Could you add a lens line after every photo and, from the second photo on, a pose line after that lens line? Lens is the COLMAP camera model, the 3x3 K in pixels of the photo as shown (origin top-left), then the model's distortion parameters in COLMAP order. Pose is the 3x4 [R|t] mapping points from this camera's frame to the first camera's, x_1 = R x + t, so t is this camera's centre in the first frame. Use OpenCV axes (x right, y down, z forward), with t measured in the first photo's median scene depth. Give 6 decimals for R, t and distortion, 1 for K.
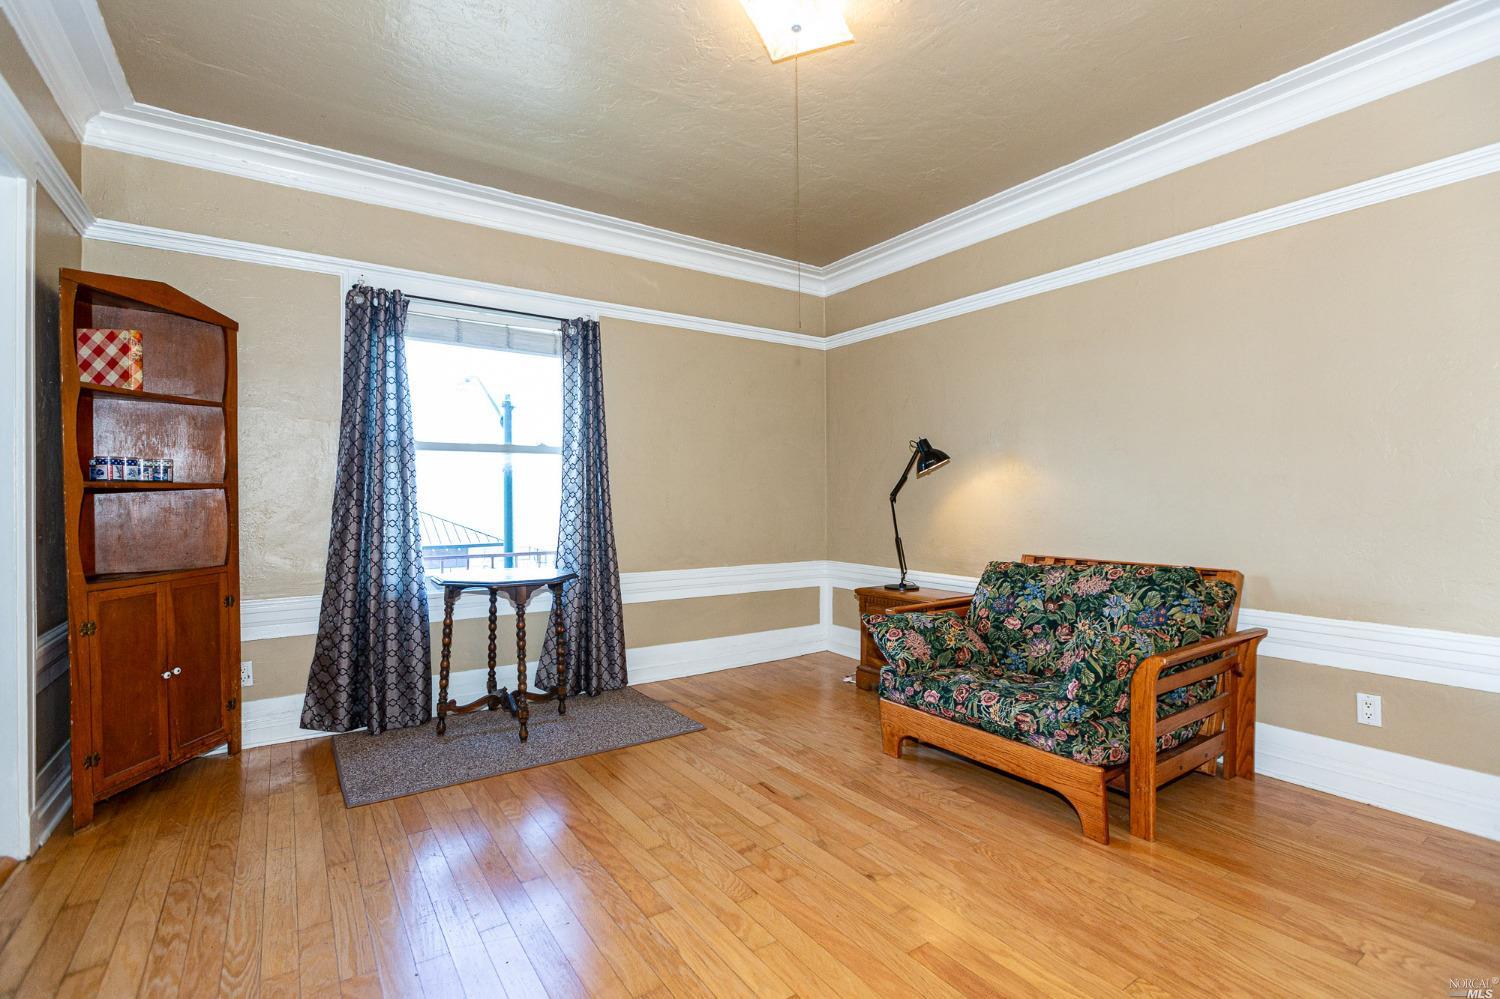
lens RADIAL K [[727.7, 0, 906.8], [0, 727.7, 499.1], [0, 0, 1]] dist [-0.003211, -0.000178]
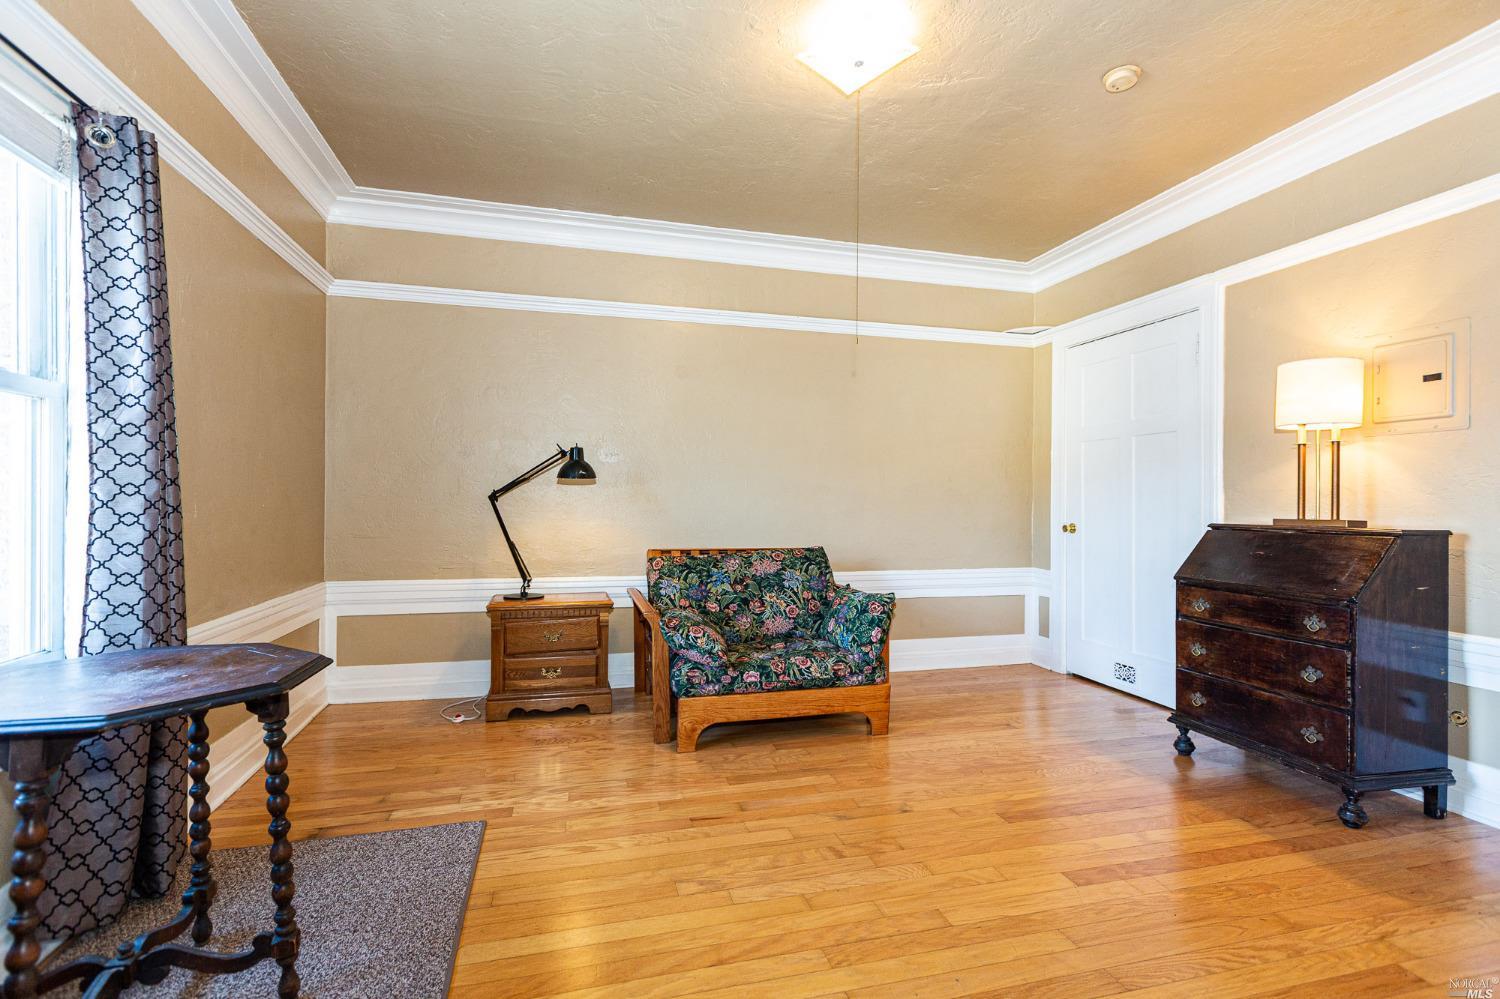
lens RADIAL K [[650.7, 0, 684.4], [0, 650.7, 499.2], [0, 0, 1]] dist [0.001514, -0.000563]
pose [[0.437422, 0.003175, 0.899251, -0.871005], [-0.005945, 0.999982, -0.000639, -0.001588], [-0.899237, -0.005066, 0.437433, 0.623985]]
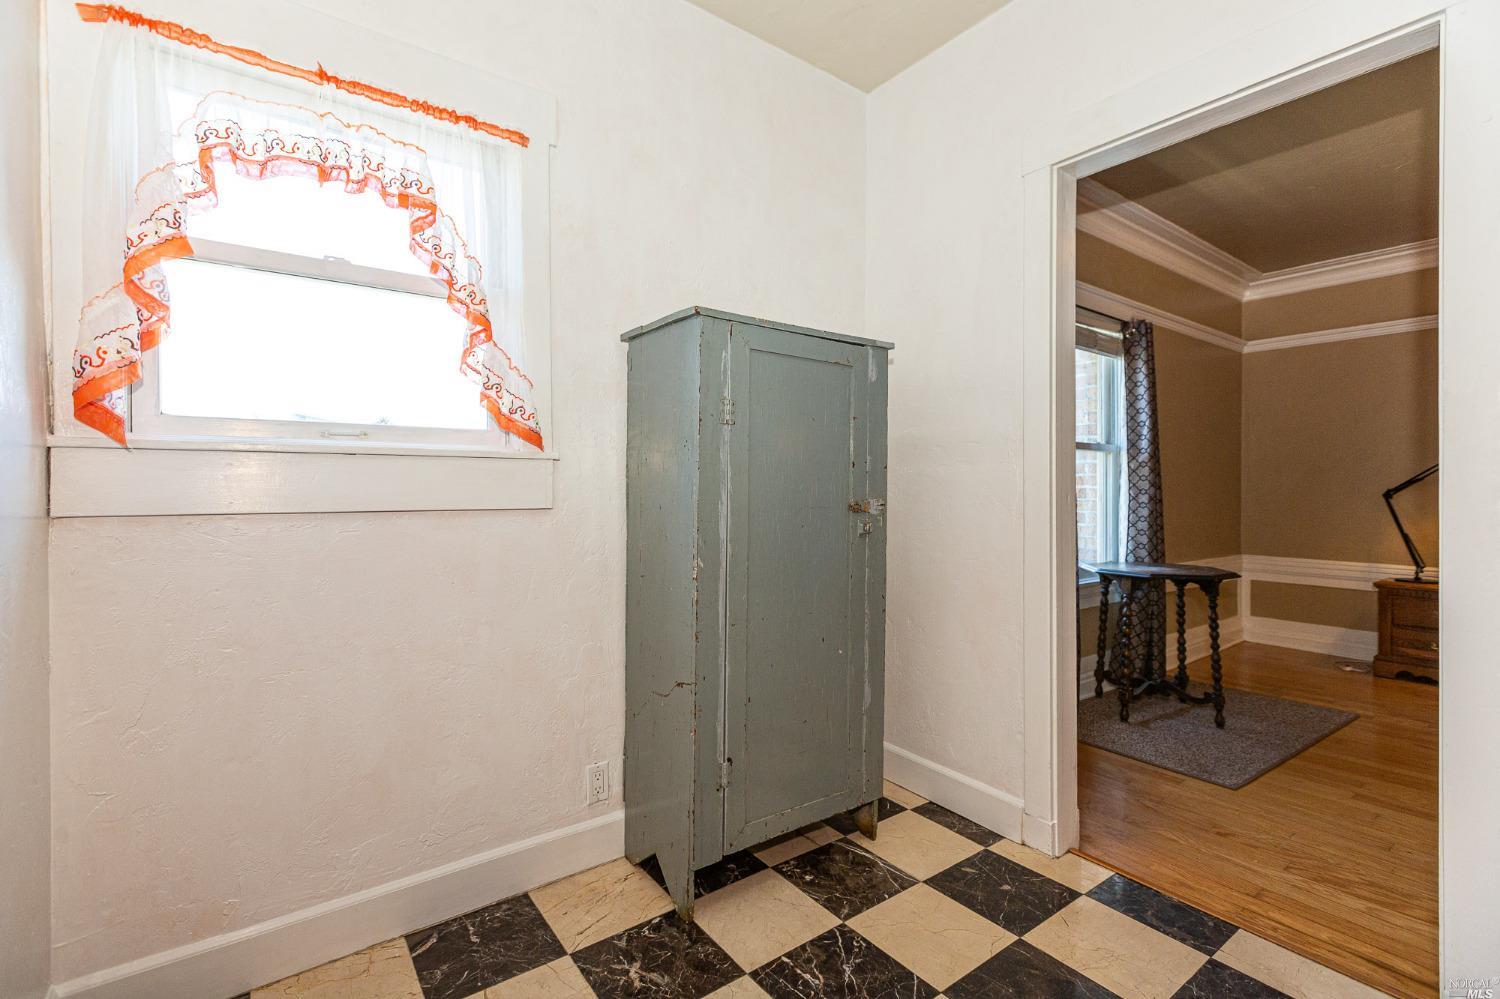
lens RADIAL K [[705.8, 0, 790.5], [0, 705.8, 494.9], [0, 0, 1]] dist [0.000288, -0.000377]
pose [[0.999561, 0.005362, 0.029132, -1.264050], [-0.005407, 0.999984, 0.001474, 0.000194], [-0.029123, -0.001631, 0.999574, 0.011382]]
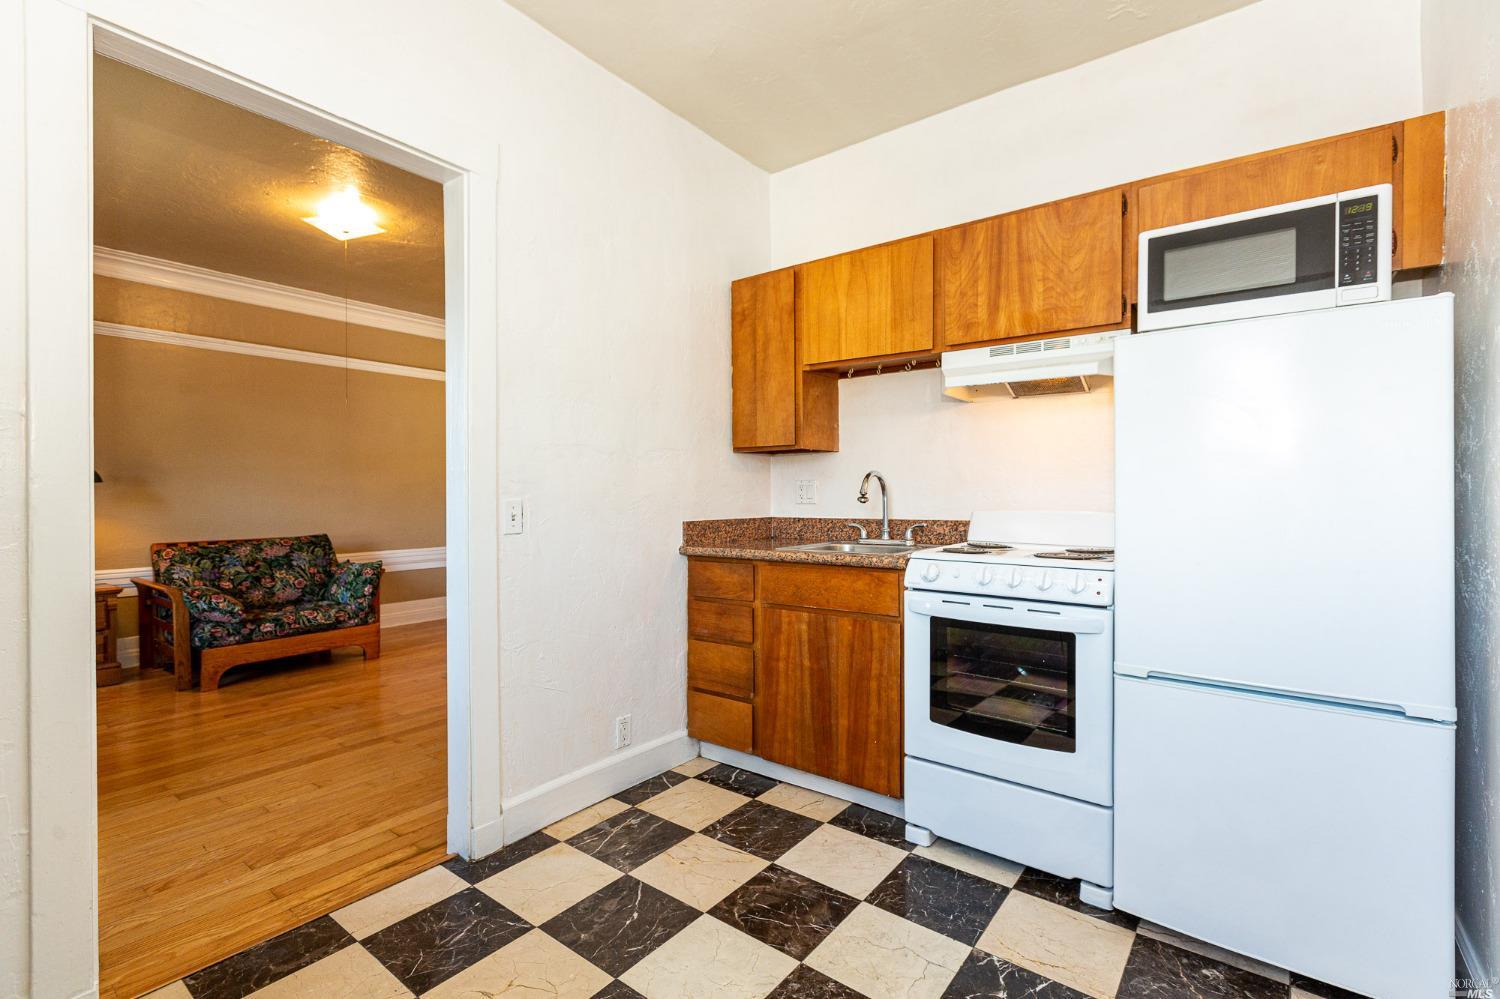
lens RADIAL K [[695.7, 0, 719.8], [0, 695.7, 493.9], [0, 0, 1]] dist [0.018188, -0.000190]
pose [[-0.258766, 0.002229, 0.965938, -1.567131], [0.009918, 0.999951, 0.000350, -0.002350], [-0.965889, 0.009670, -0.258775, 0.435495]]
